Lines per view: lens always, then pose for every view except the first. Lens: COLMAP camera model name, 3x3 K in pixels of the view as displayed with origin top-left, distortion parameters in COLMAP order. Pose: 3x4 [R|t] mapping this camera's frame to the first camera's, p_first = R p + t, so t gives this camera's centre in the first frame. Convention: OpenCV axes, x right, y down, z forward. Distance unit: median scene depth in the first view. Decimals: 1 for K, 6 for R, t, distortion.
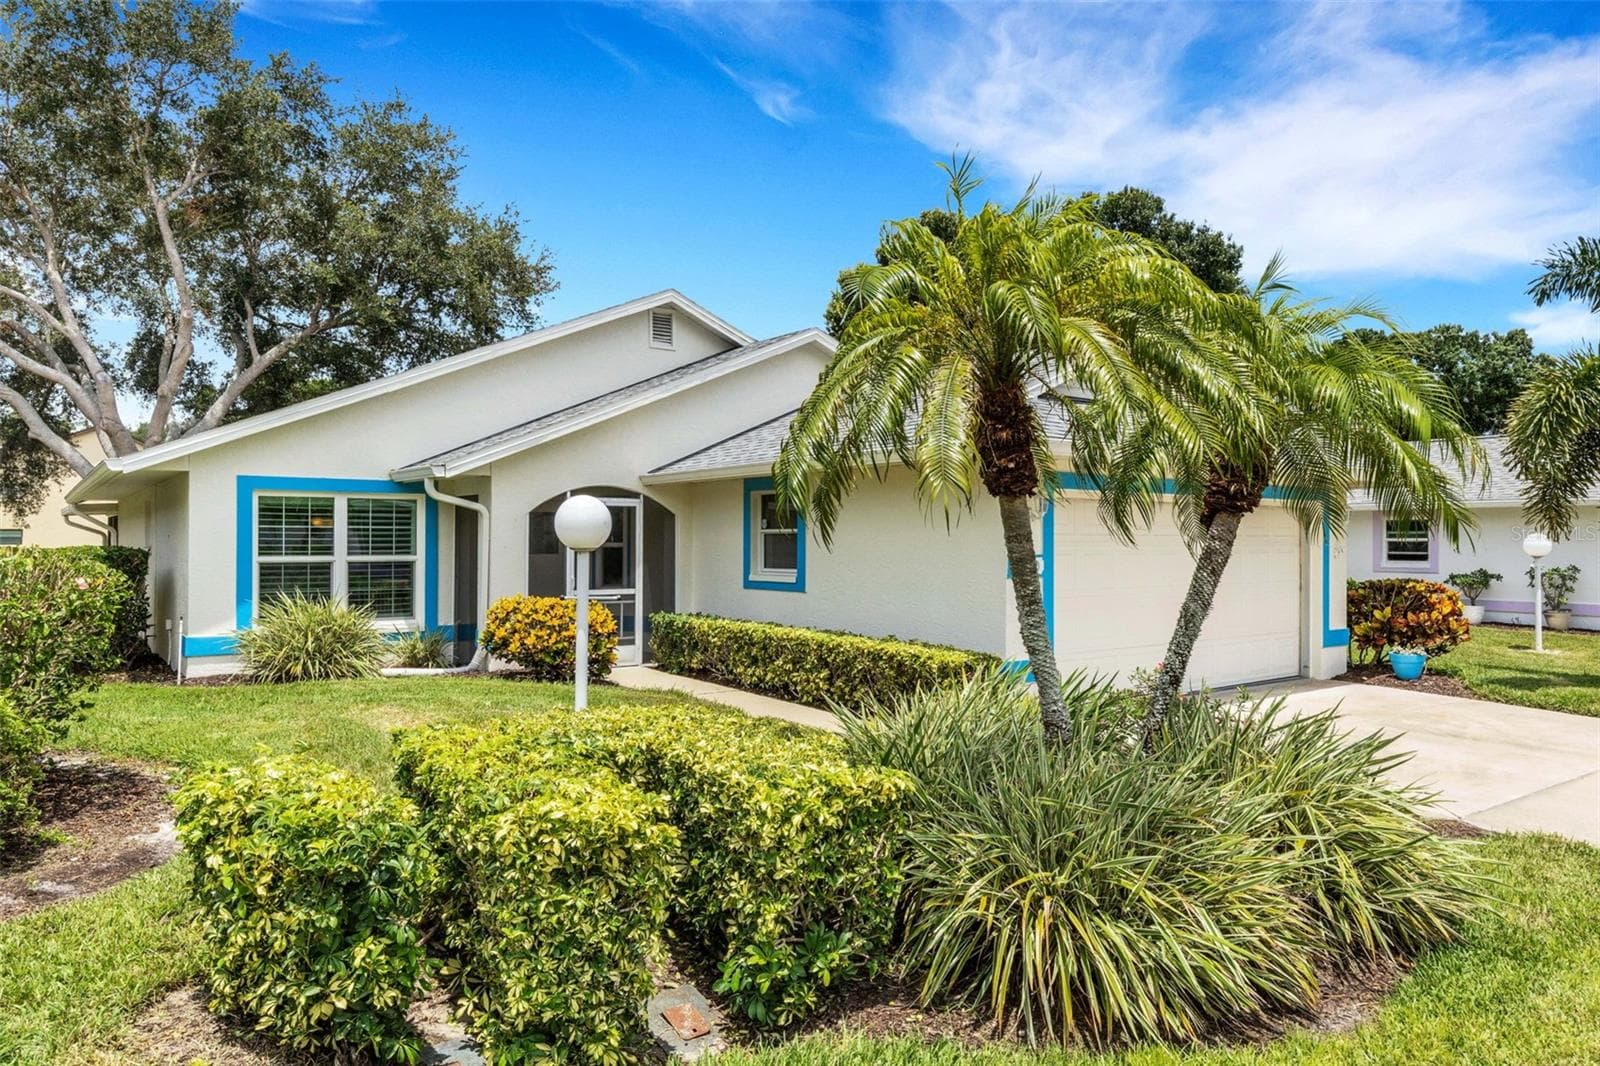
lens RADIAL K [[1047.7, 0, 800.0], [0, 1047.7, 533.0], [0, 0, 1]] dist [0.008433, -0.002102]
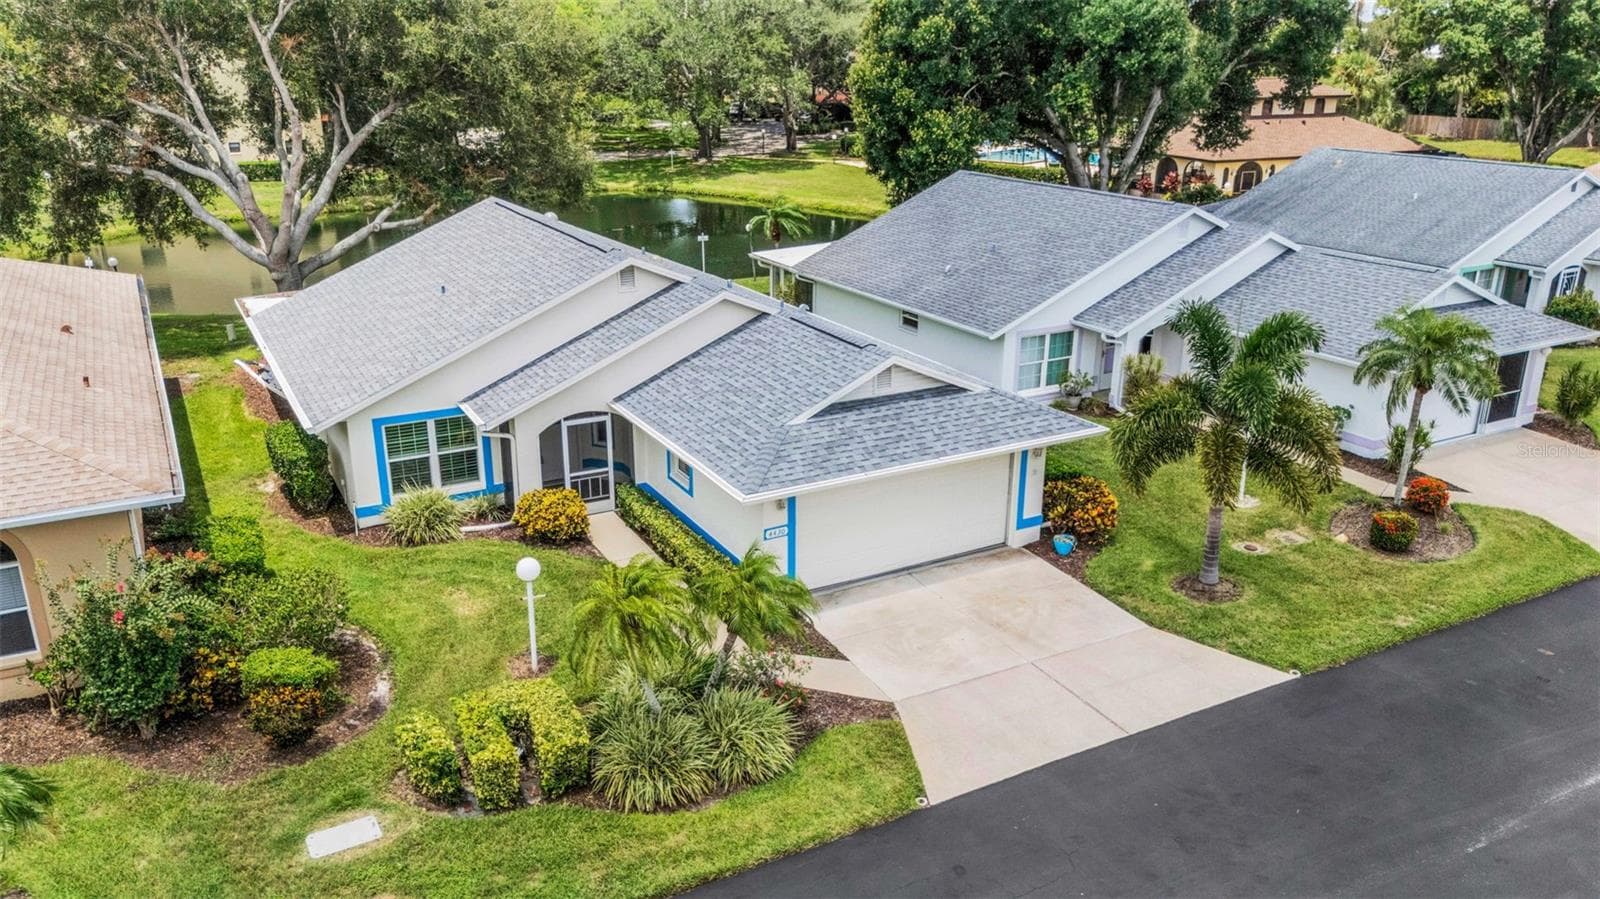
lens RADIAL K [[1189.5, 0, 800.0], [0, 1189.5, 449.5], [0, 0, 1]] dist [0.054835, -0.036421]
pose [[0.991068, 0.044393, -0.125755, 0.388932], [0.000247, 0.942357, 0.334609, -0.621346], [0.133360, -0.331651, 0.933929, -0.721099]]
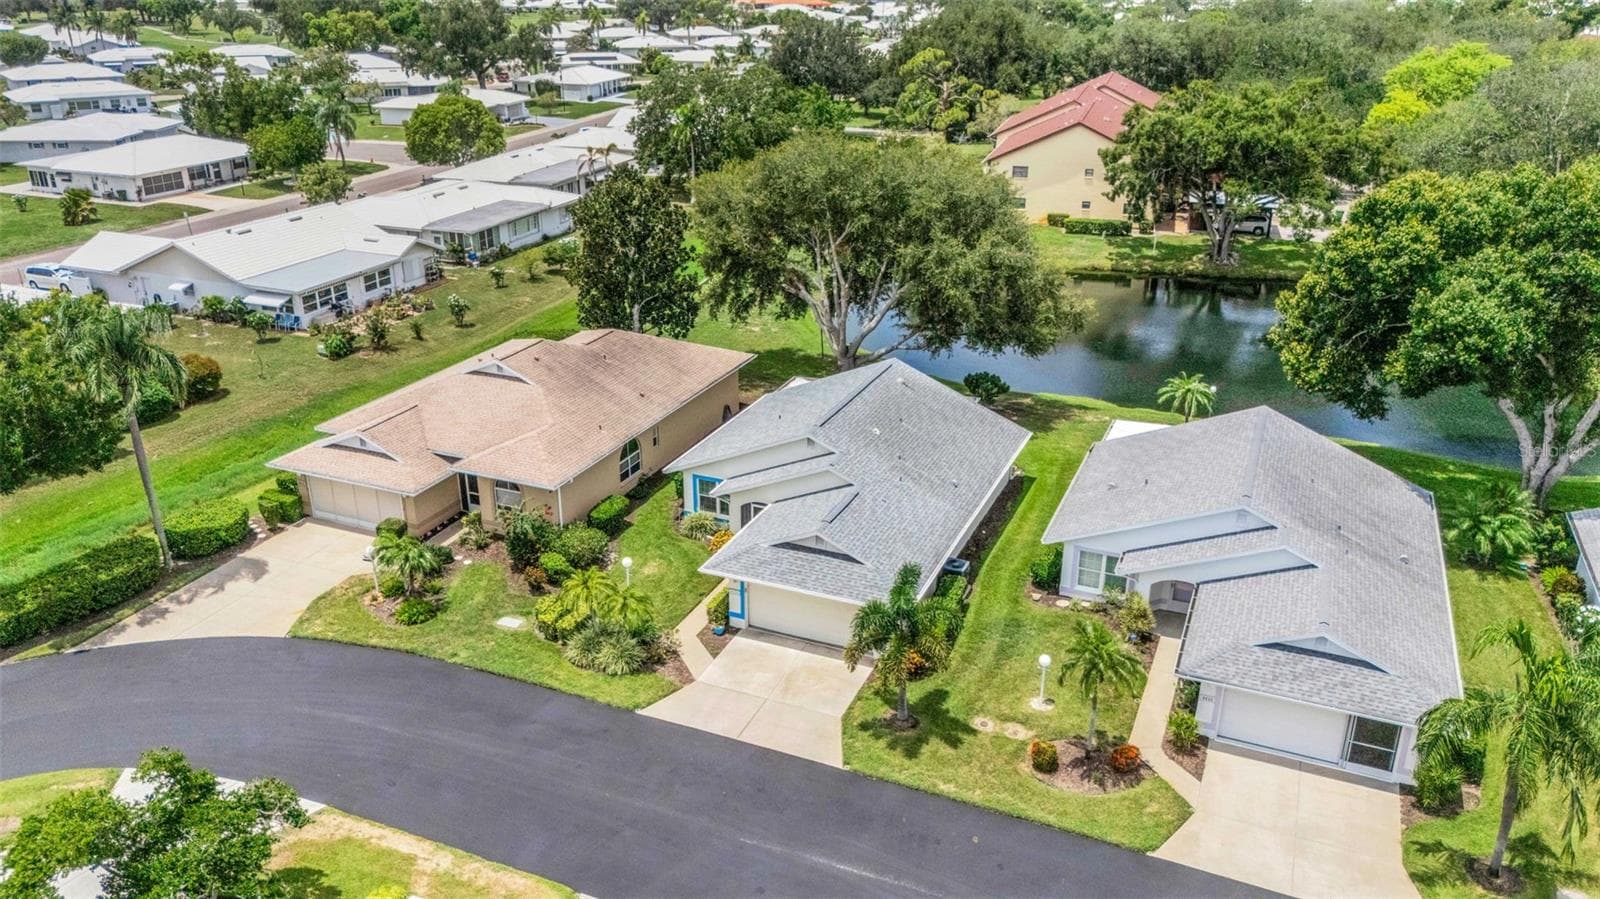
lens RADIAL K [[1184.4, 0, 802.7], [0, 1184.4, 450.3], [0, 0, 1]] dist [0.099537, -0.119220]
pose [[0.504715, 0.331077, -0.797277, 2.779746], [0.001285, 0.923248, 0.384202, -1.623478], [0.863285, -0.194937, 0.465552, -0.569105]]
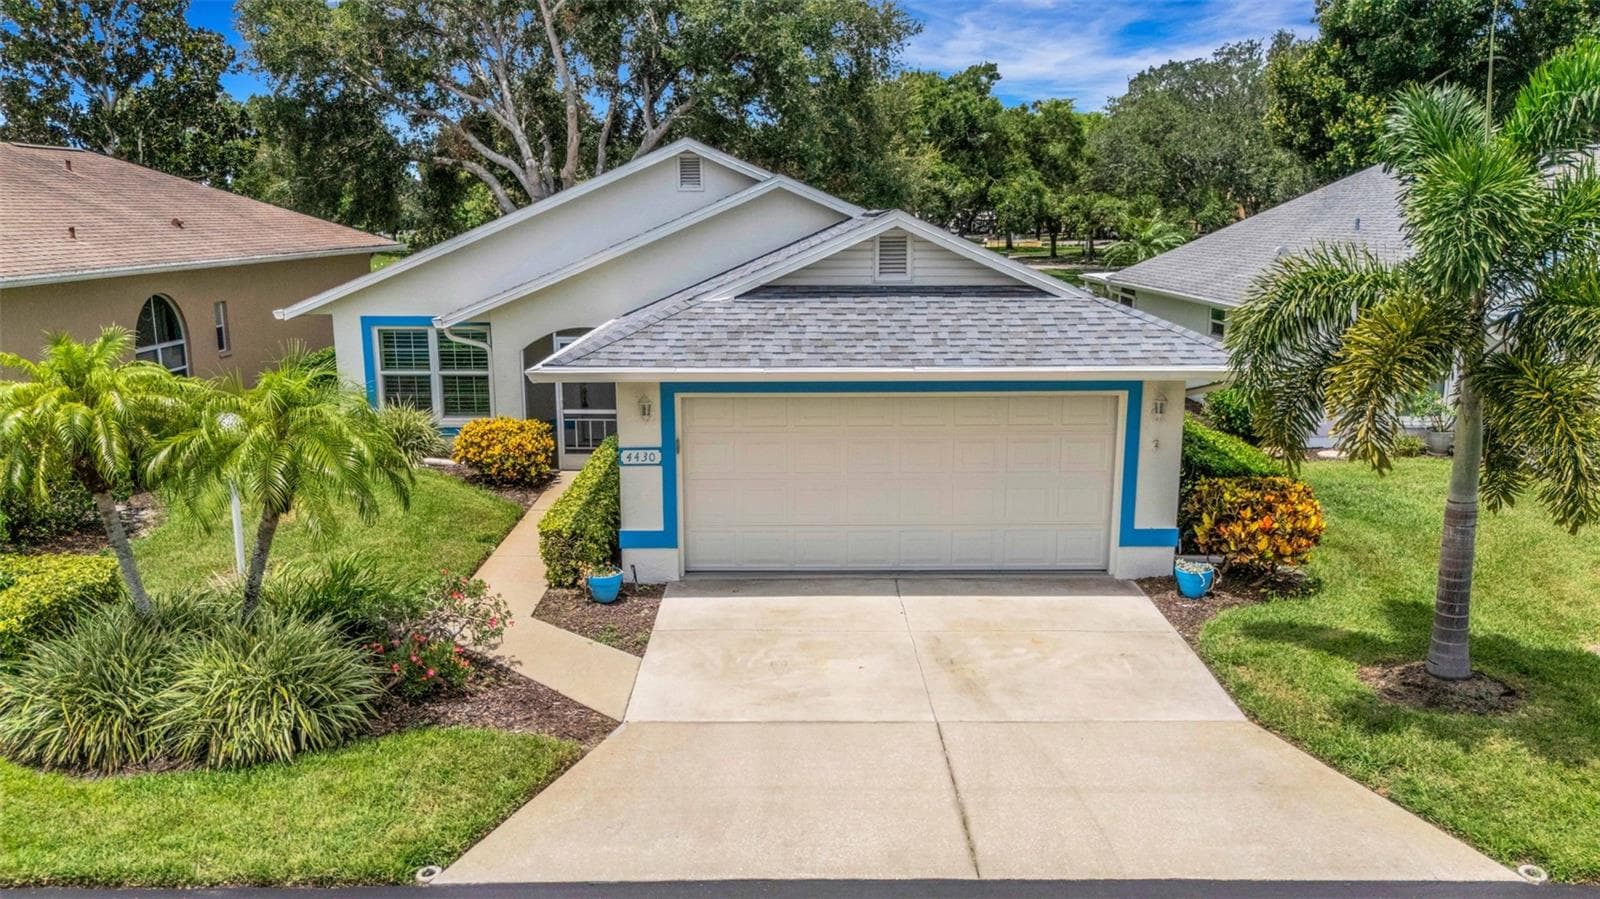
lens RADIAL K [[1189.5, 0, 800.0], [0, 1189.5, 449.5], [0, 0, 1]] dist [0.054835, -0.036421]
pose [[0.811048, 0.113158, -0.573931, 0.858808], [0.005482, 0.979599, 0.200888, -0.187939], [0.584954, -0.166076, 0.793881, 0.006684]]
